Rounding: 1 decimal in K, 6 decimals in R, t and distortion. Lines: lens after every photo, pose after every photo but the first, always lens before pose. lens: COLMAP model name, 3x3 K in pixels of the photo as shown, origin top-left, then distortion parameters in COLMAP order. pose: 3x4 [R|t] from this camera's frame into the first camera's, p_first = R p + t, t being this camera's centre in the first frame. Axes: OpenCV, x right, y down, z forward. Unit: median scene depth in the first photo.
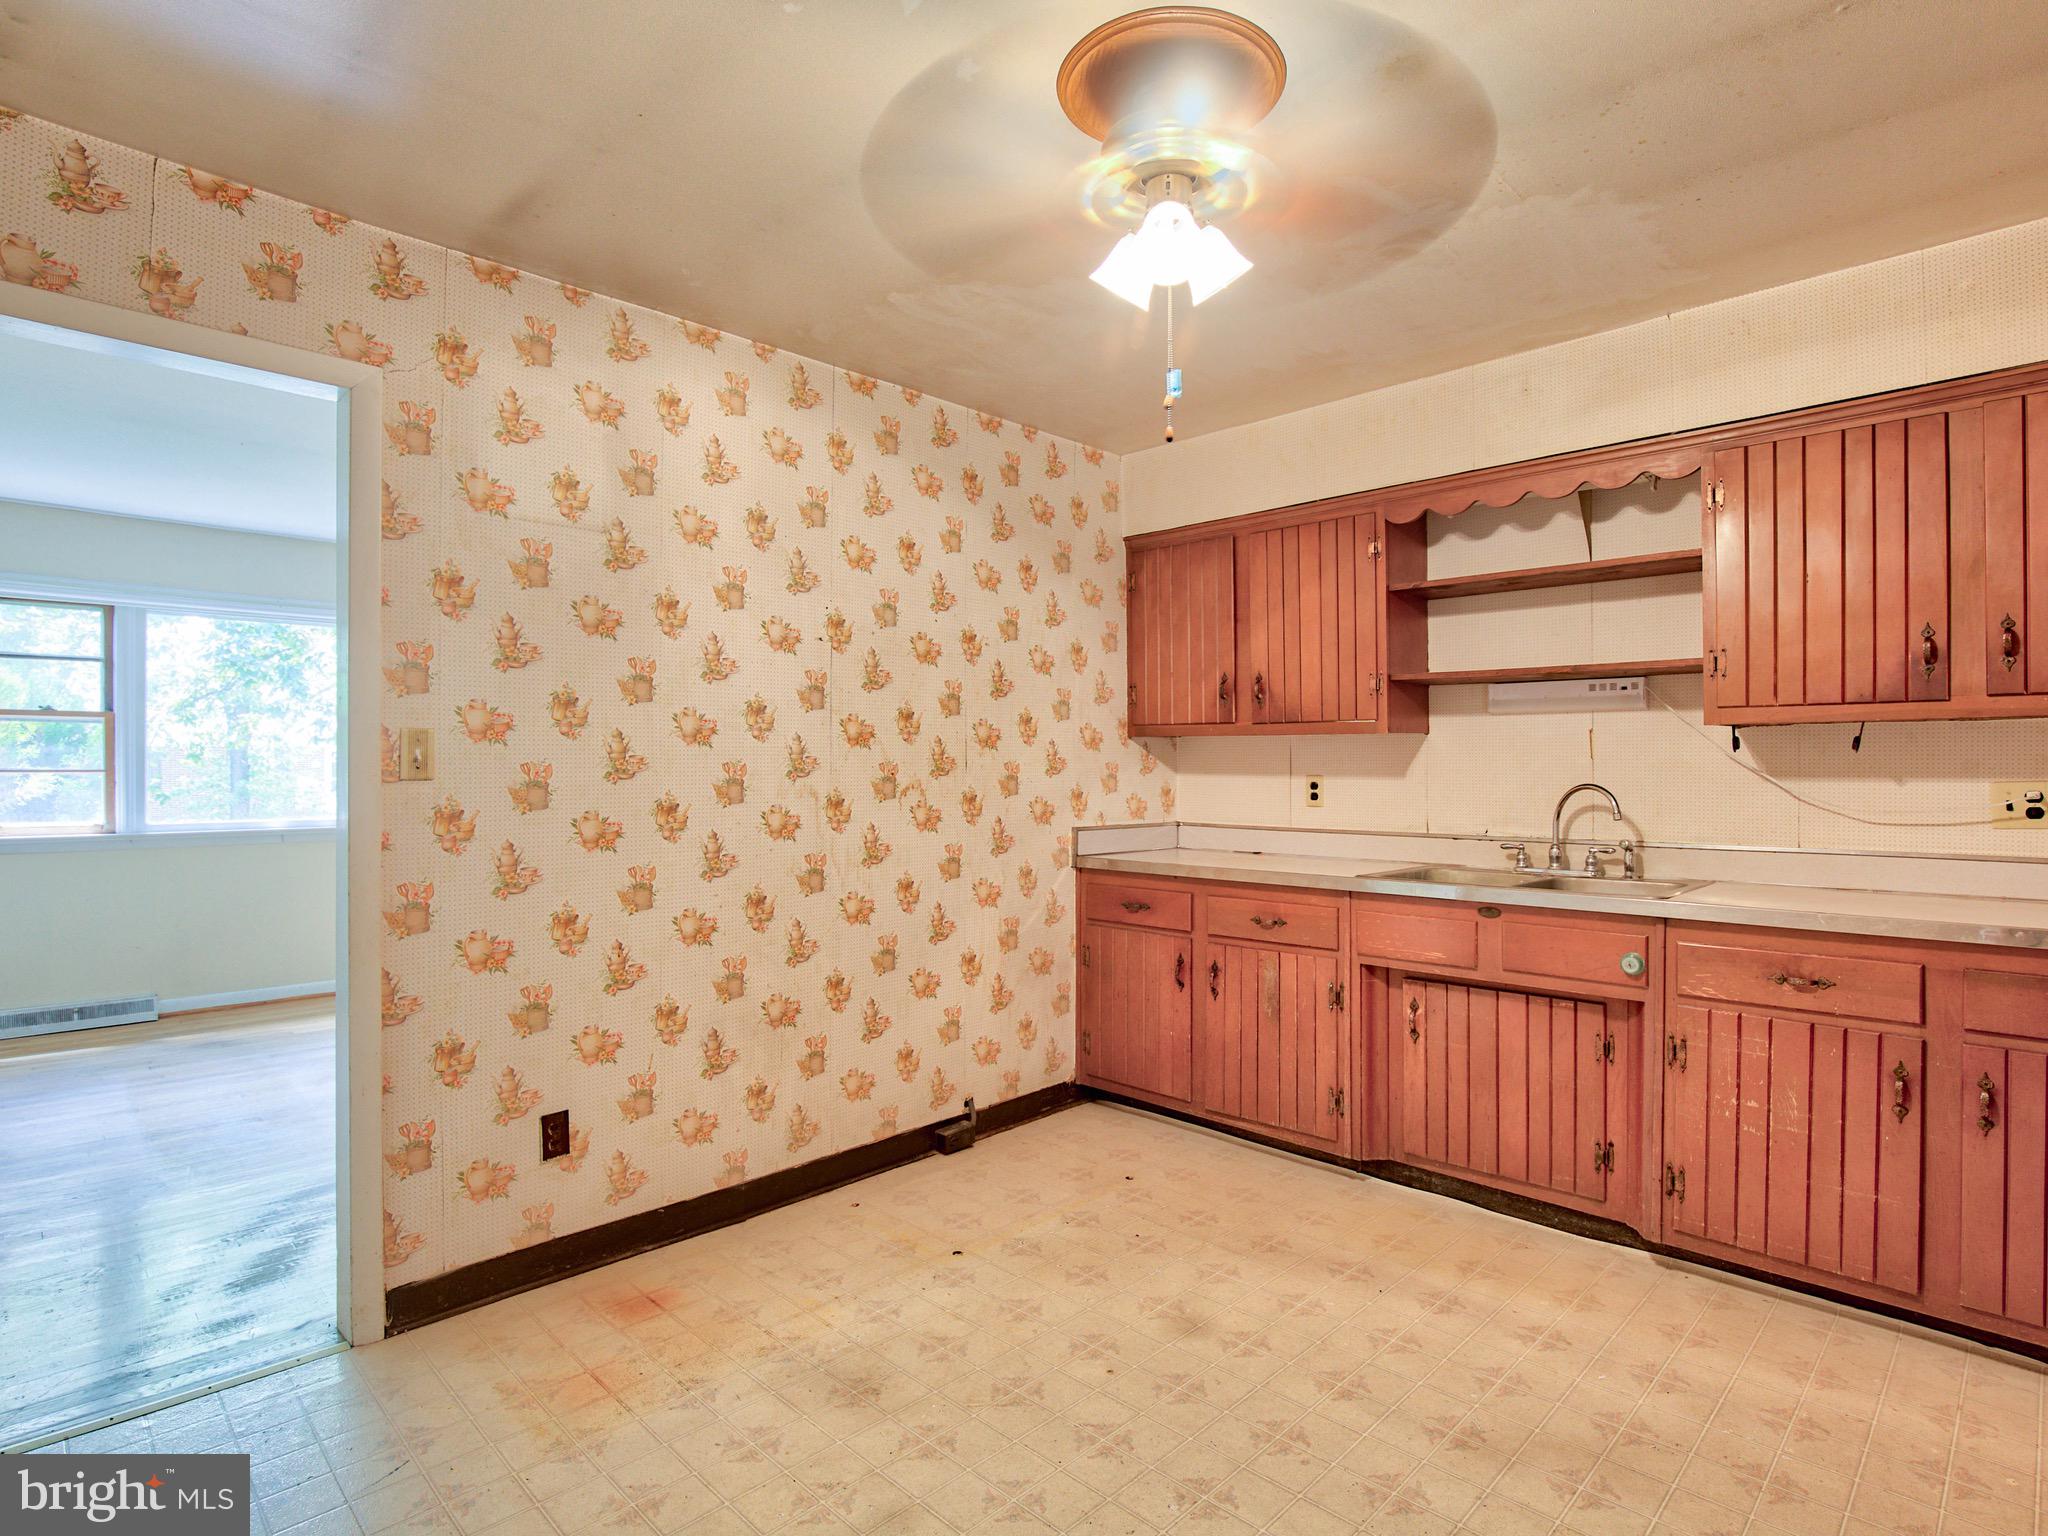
lens RADIAL K [[1015.3, 0, 972.2], [0, 1015.3, 767.5], [0, 0, 1]] dist [-0.021063, -0.000087]
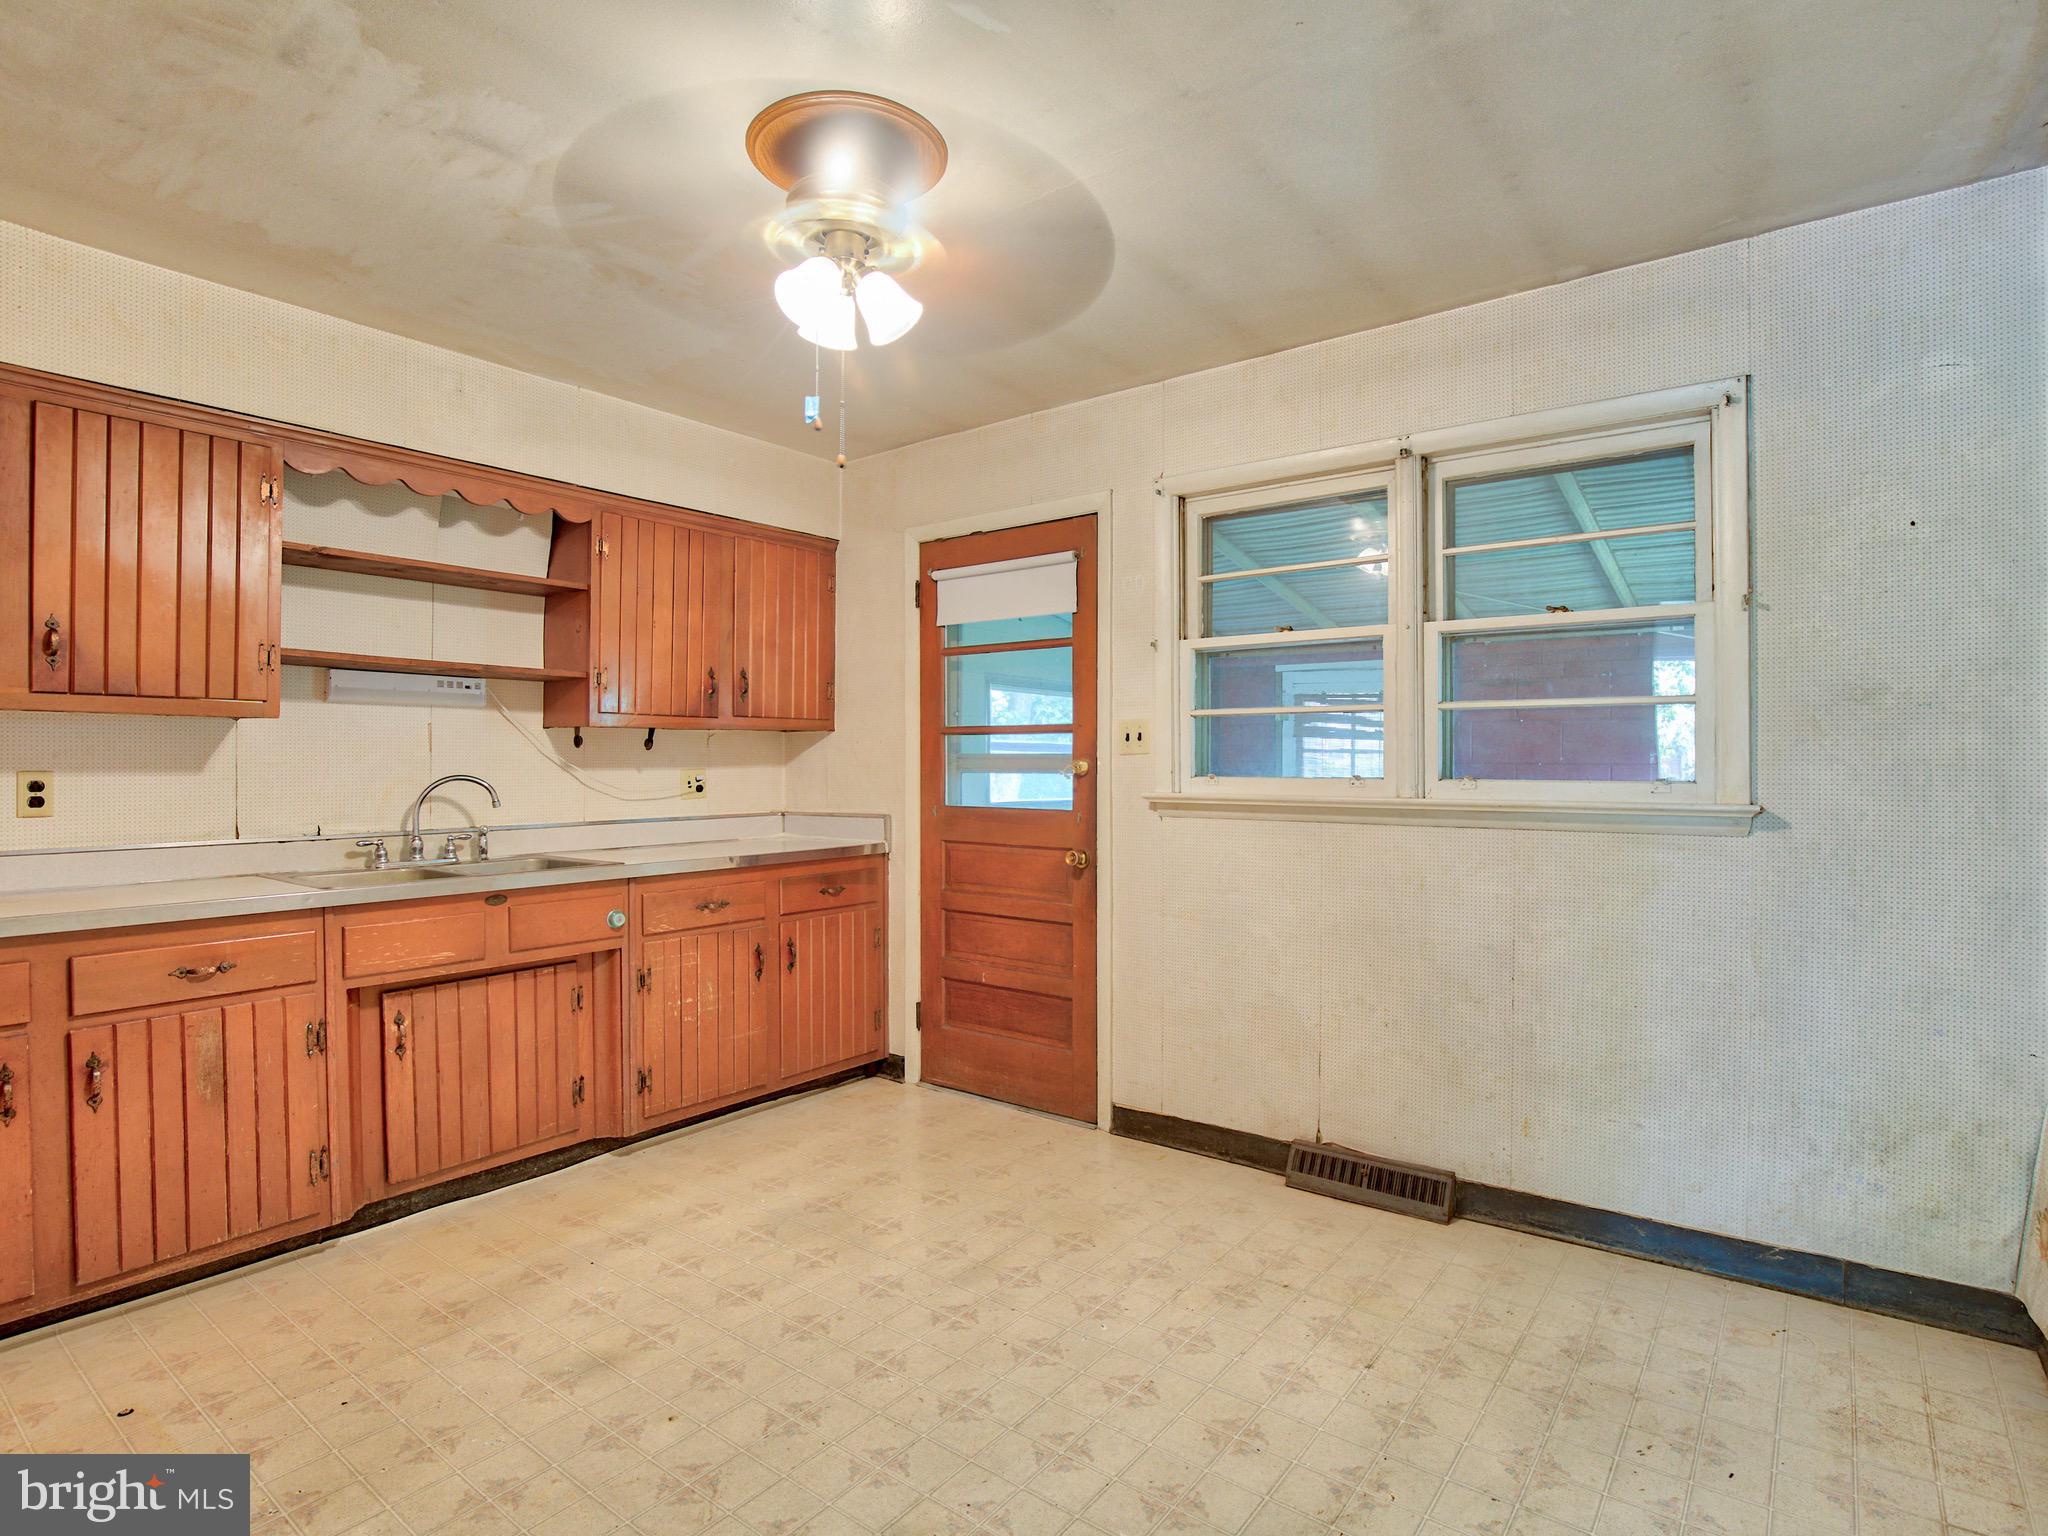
lens RADIAL K [[1112.1, 0, 1023.7], [0, 1112.1, 761.9], [0, 0, 1]] dist [-0.037343, 0.006980]
pose [[-0.144154, 0.000886, 0.989555, -0.650315], [0.000388, 1.000000, -0.000839, 0.003605], [-0.989555, 0.000264, -0.144155, 0.602724]]
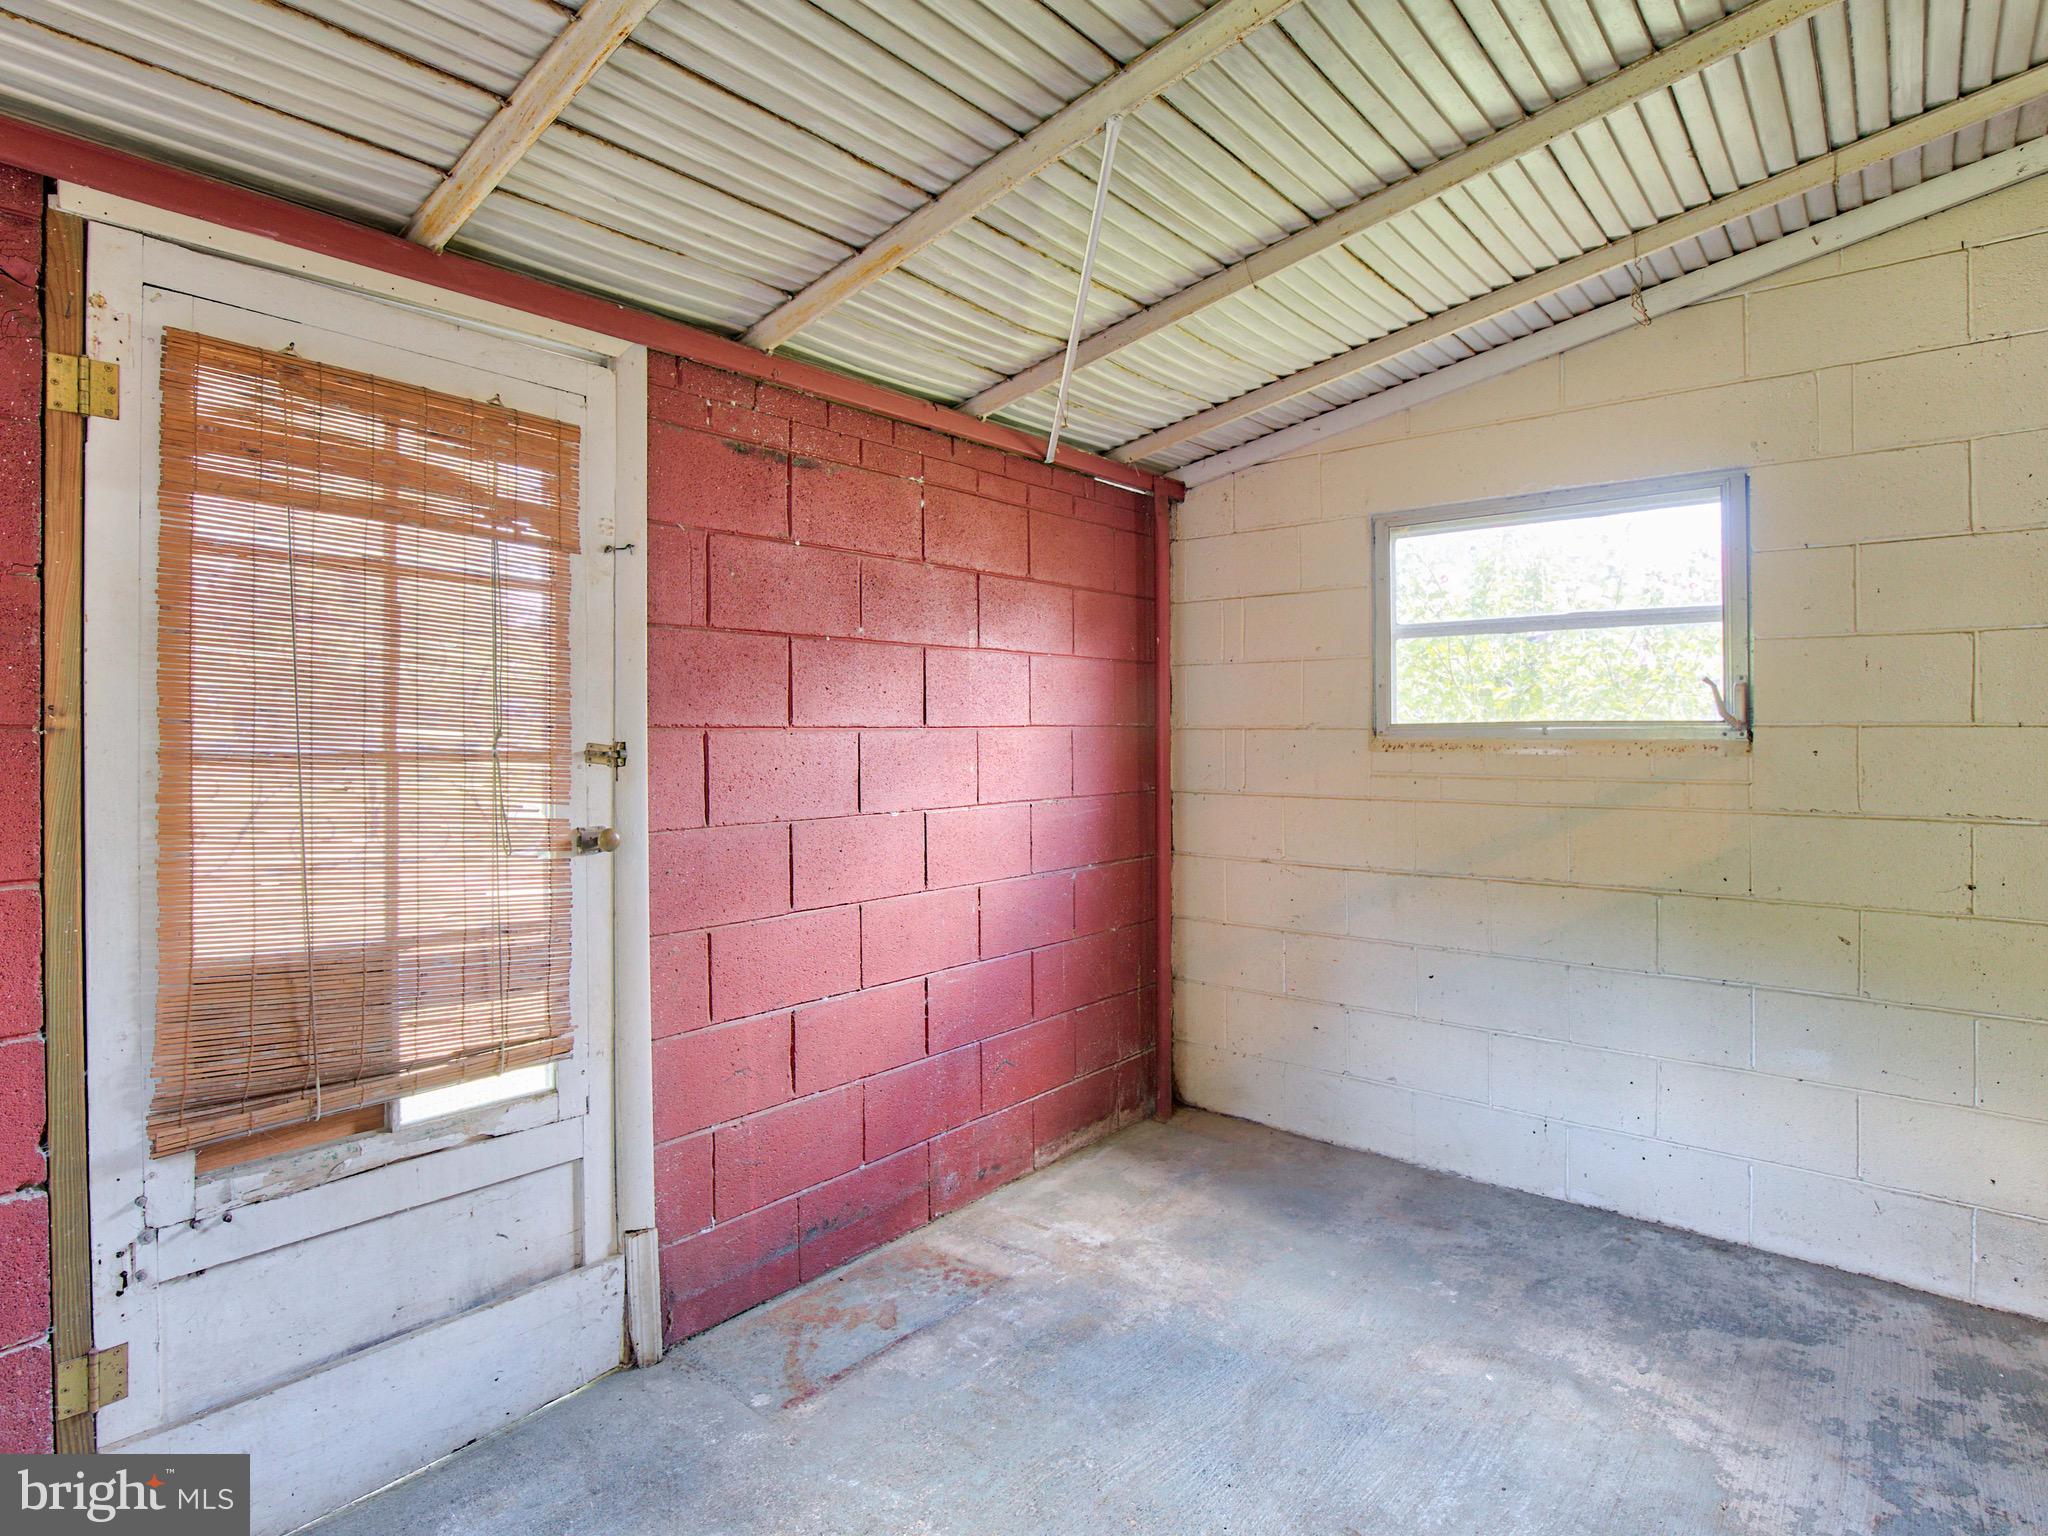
lens RADIAL K [[1064.8, 0, 1026.2], [0, 1064.8, 743.6], [0, 0, 1]] dist [-0.020230, 0.001370]
pose [[-0.992966, 0.007188, -0.118183, 0.834876], [0.006146, 0.999939, 0.009171, 0.073598], [0.118241, 0.008380, -0.992950, 0.387241]]
